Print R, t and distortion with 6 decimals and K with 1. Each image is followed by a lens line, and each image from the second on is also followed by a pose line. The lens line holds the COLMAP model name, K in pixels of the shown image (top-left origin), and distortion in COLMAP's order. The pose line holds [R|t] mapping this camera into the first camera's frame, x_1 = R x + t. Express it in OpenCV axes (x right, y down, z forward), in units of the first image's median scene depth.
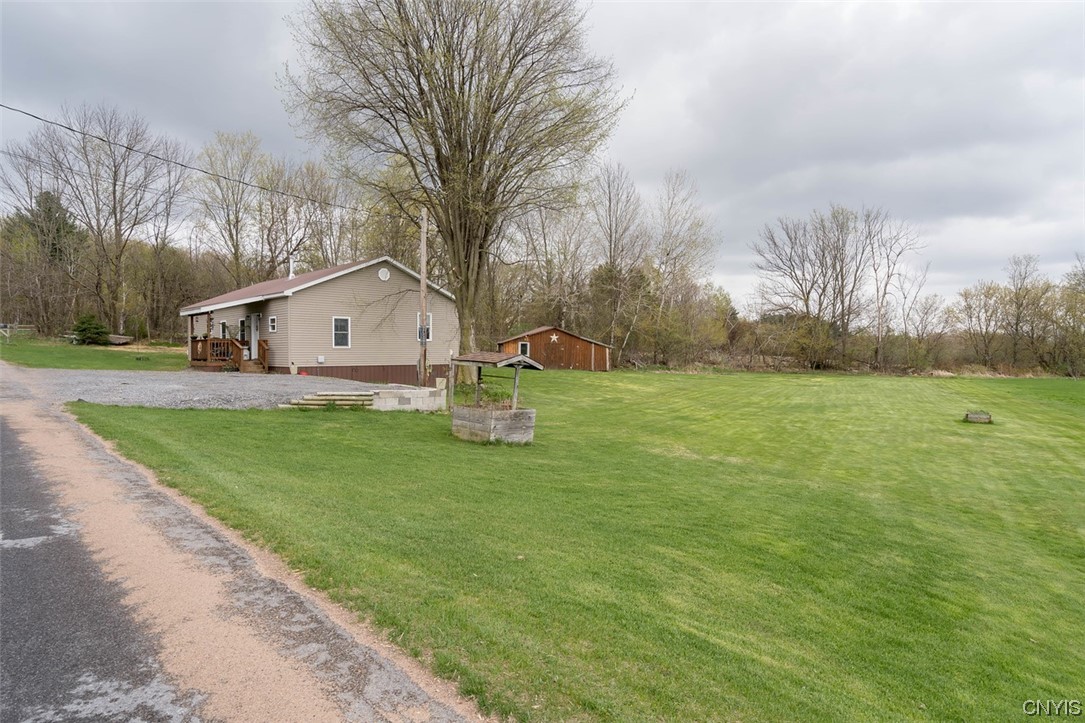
lens RADIAL K [[629.5, 0, 542.5], [0, 629.5, 361.5], [0, 0, 1]] dist [0.017453, 0.000089]
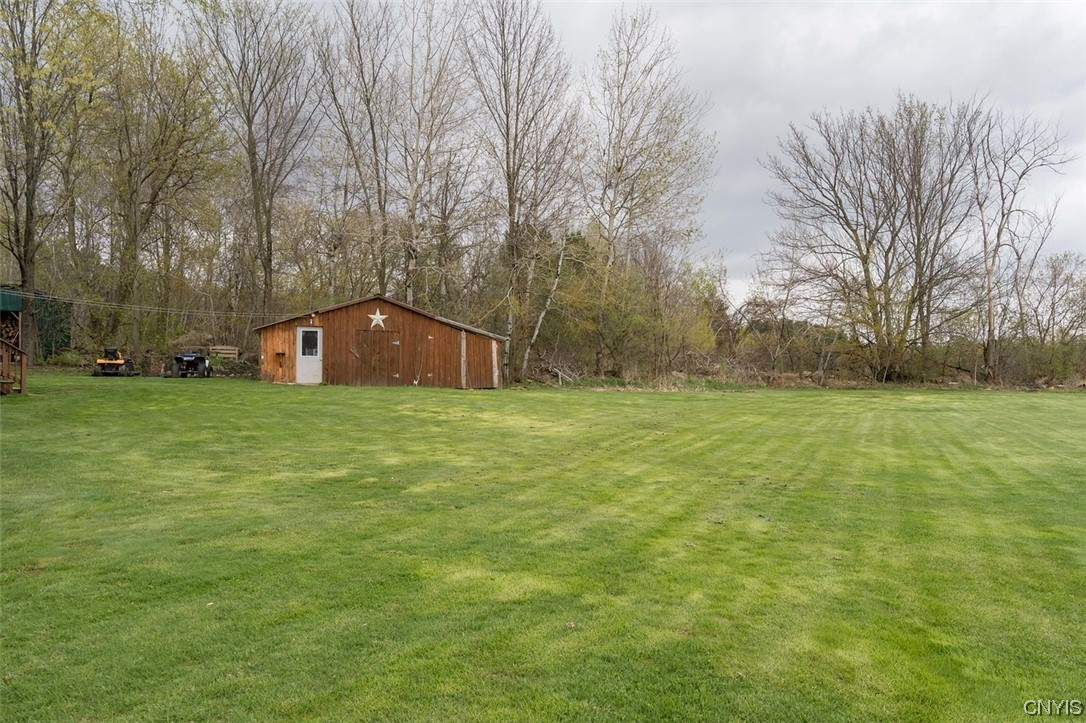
lens RADIAL K [[799.6, 0, 546.8], [0, 799.6, 380.6], [0, 0, 1]] dist [0.014768, -0.000033]
pose [[0.995572, -0.015612, 0.092699, 0.087309], [0.016410, 0.999834, -0.007858, 0.014812], [-0.092561, 0.009344, 0.995663, 0.398779]]
